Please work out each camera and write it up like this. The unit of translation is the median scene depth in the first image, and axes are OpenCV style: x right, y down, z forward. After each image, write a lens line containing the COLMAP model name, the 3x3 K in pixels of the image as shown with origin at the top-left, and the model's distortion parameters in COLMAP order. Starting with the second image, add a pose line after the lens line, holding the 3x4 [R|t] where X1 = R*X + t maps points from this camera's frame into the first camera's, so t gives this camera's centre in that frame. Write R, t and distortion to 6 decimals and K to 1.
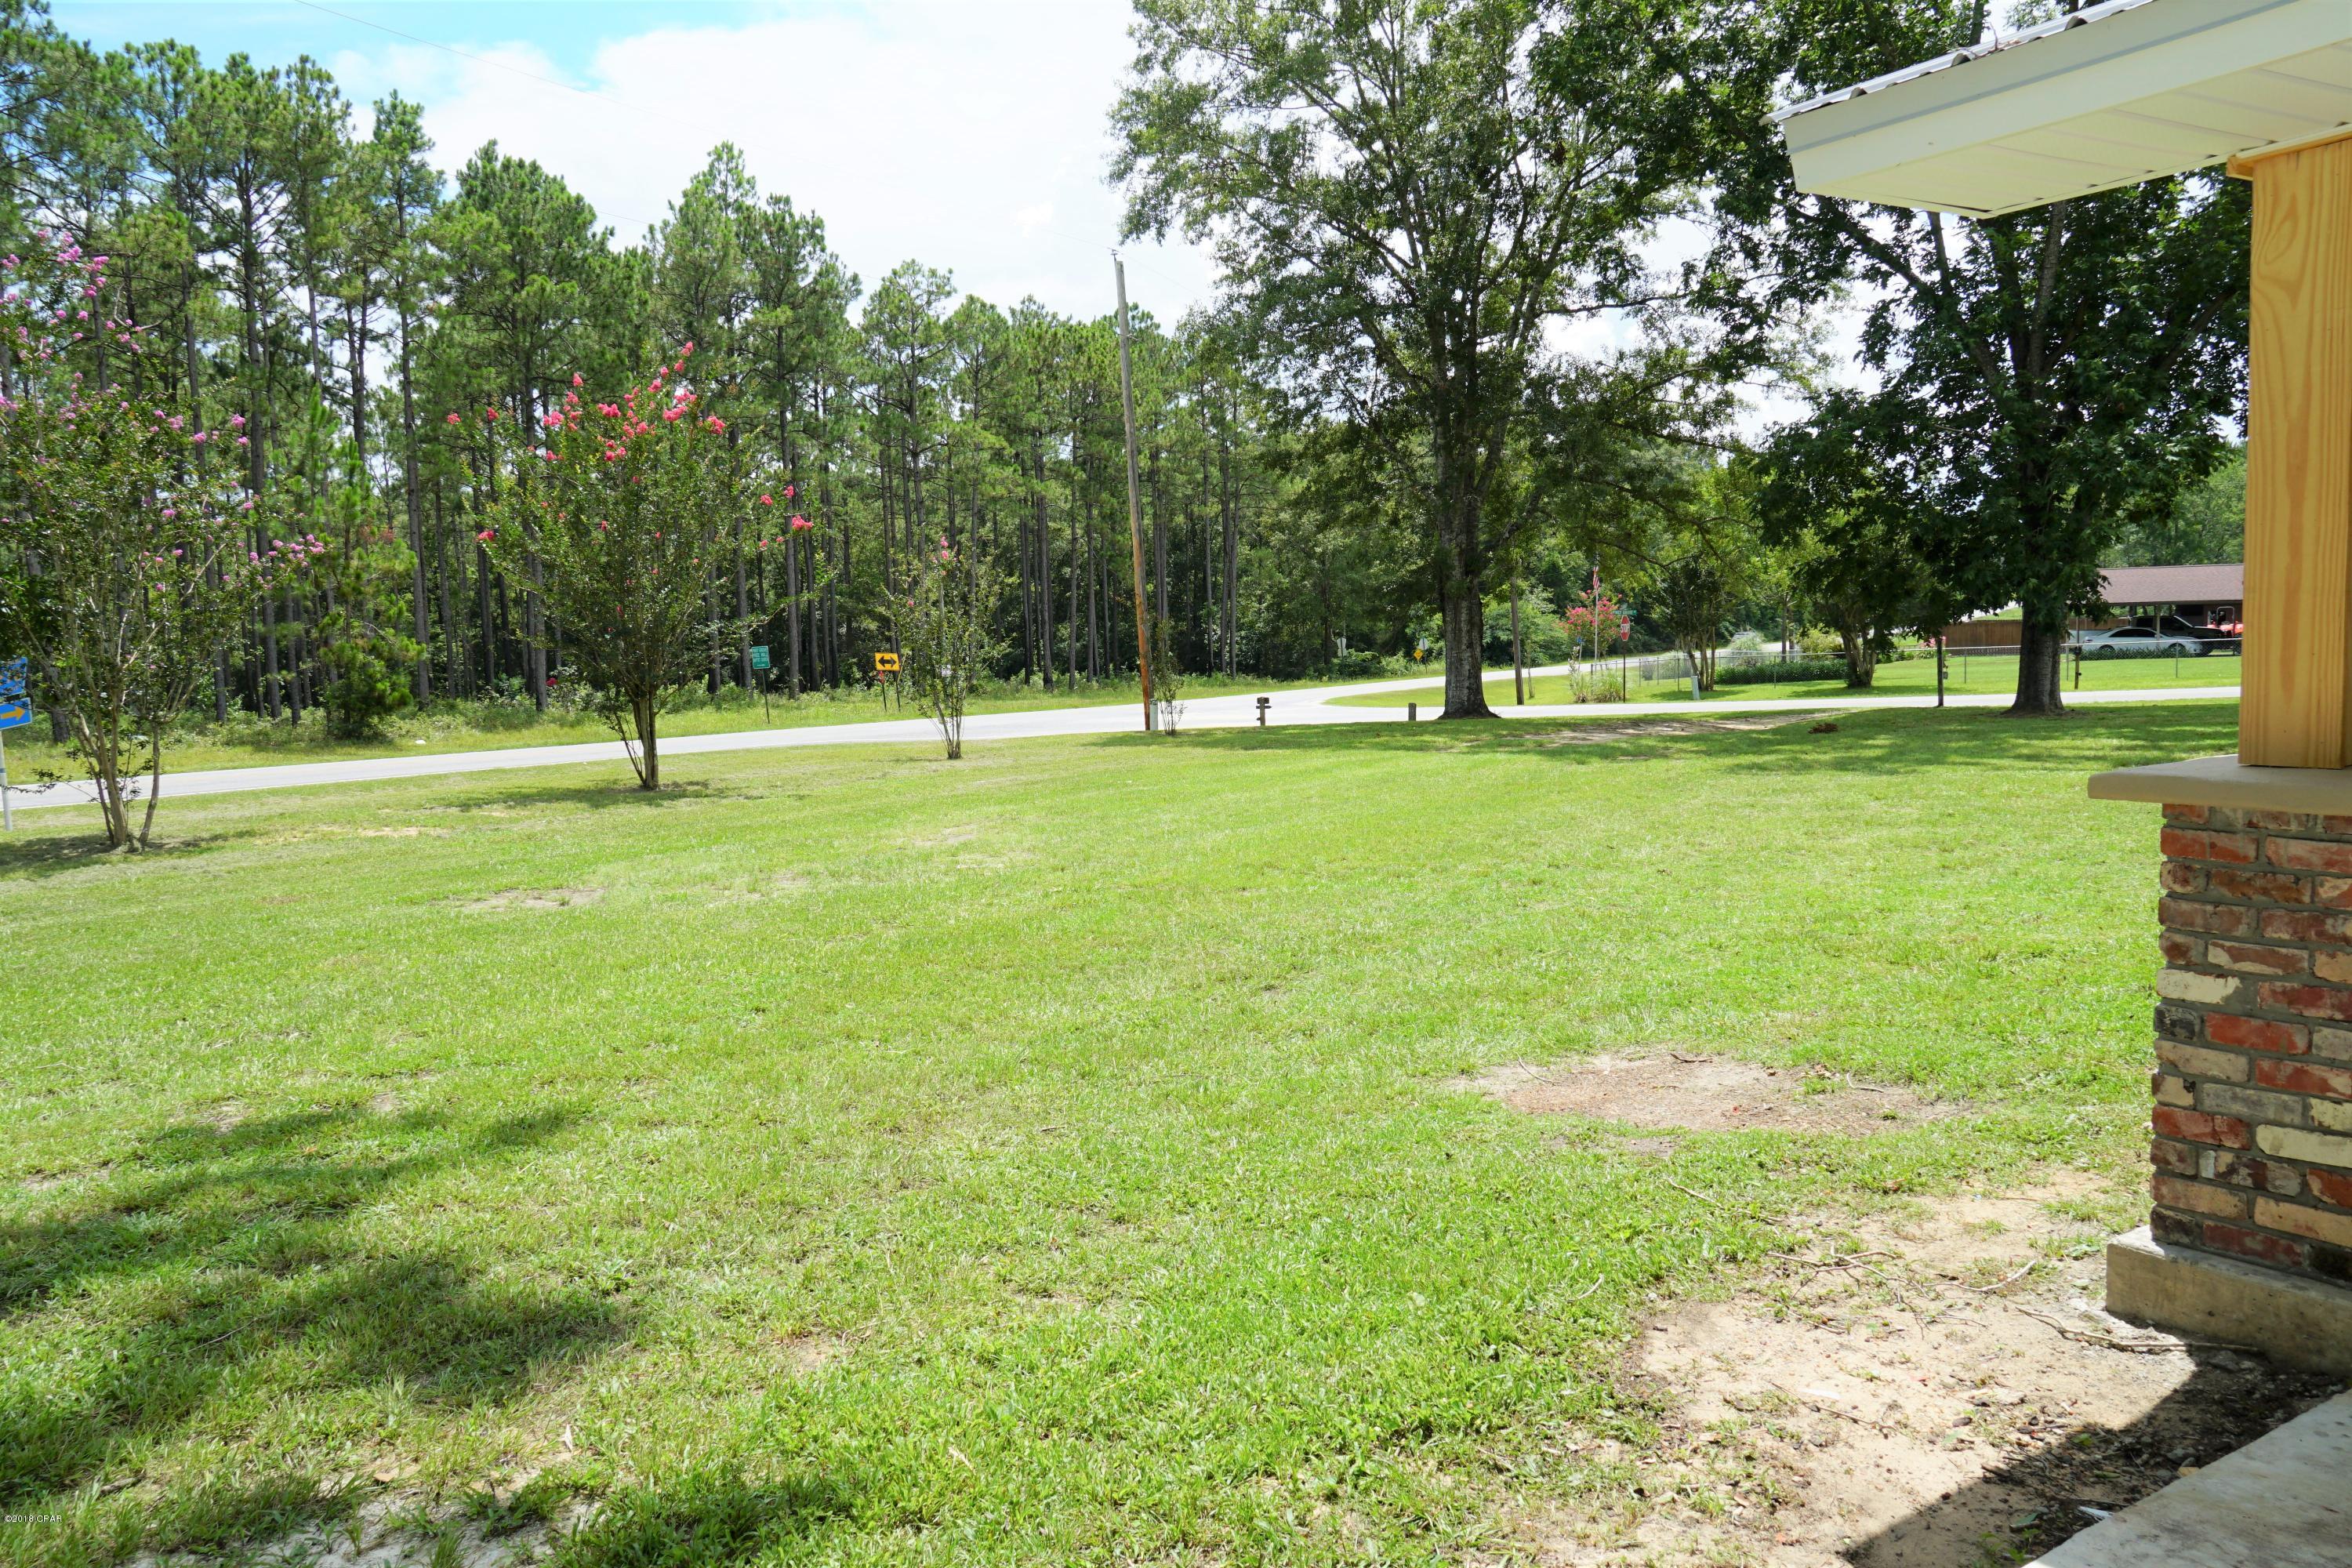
lens RADIAL K [[1773.2, 0, 1172.3], [0, 1773.2, 800.6], [0, 0, 1]] dist [-0.032797, 0.038112]
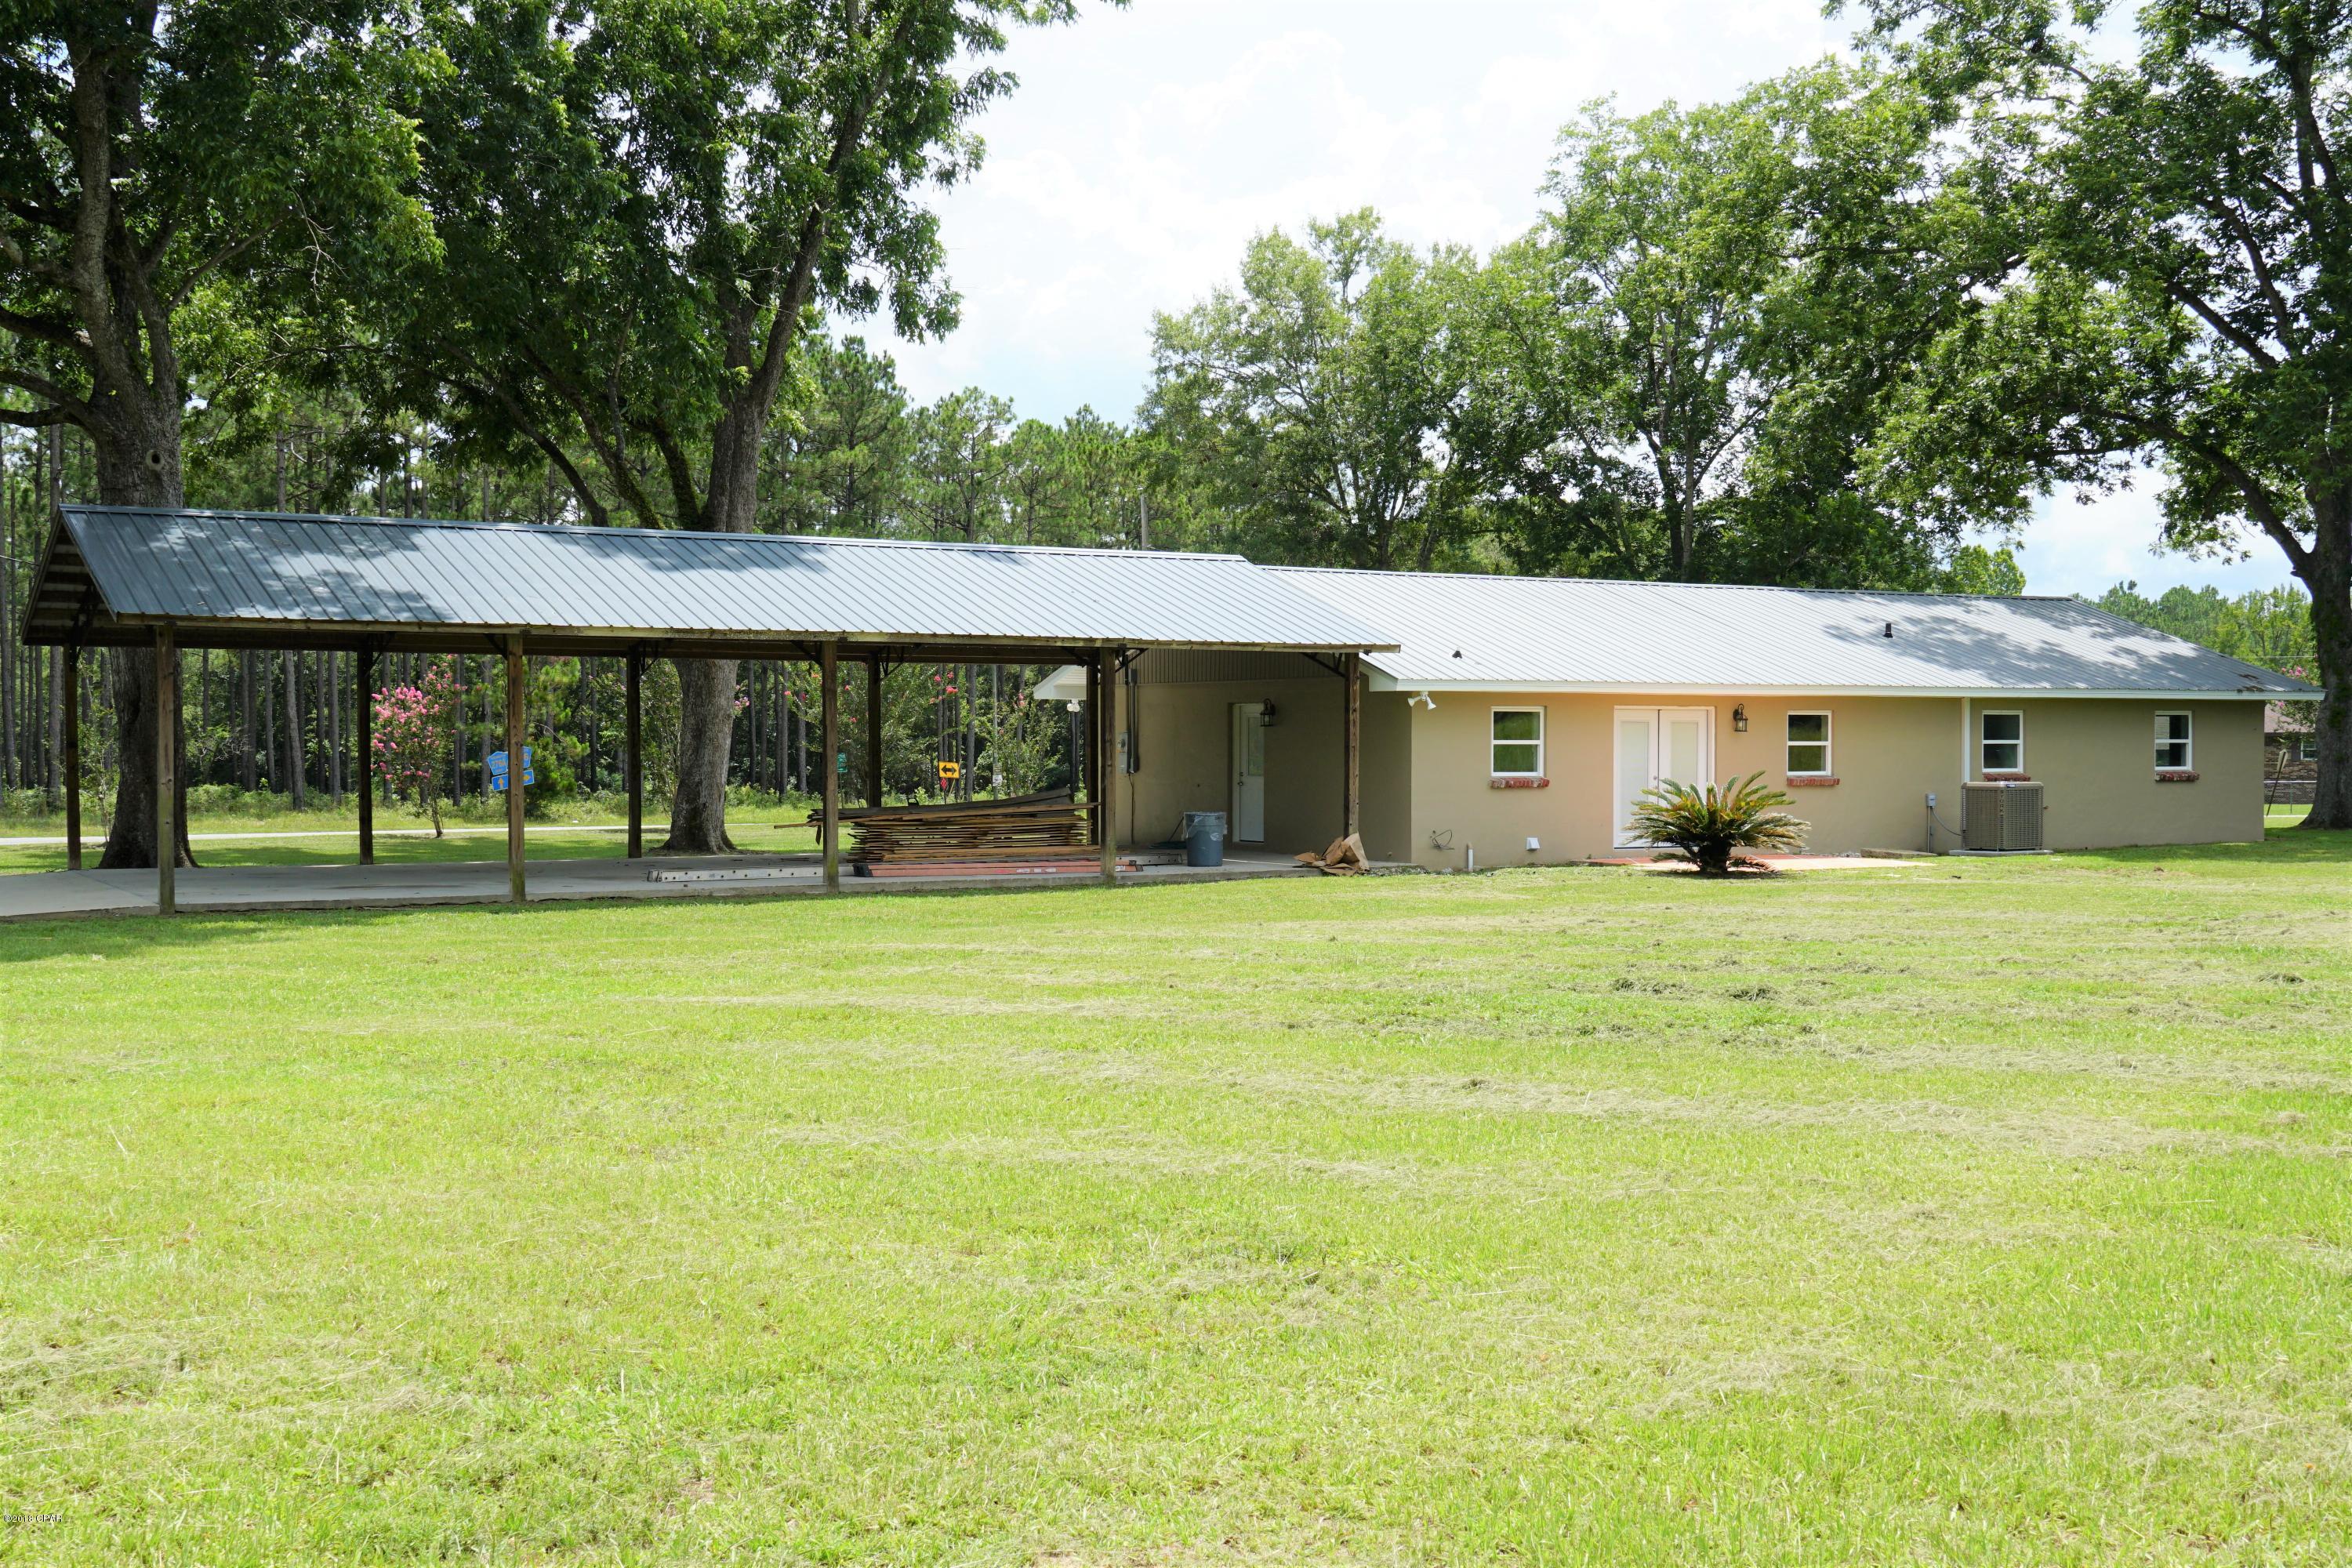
lens RADIAL K [[2705.0, 0, 1176.9], [0, 2705.0, 783.7], [0, 0, 1]] dist [-0.004331, 0.000000]
pose [[0.998658, 0.028899, -0.042987, 0.052264], [-0.032300, 0.996218, -0.080658, 0.056375], [0.040493, 0.081938, 0.995814, -0.621057]]
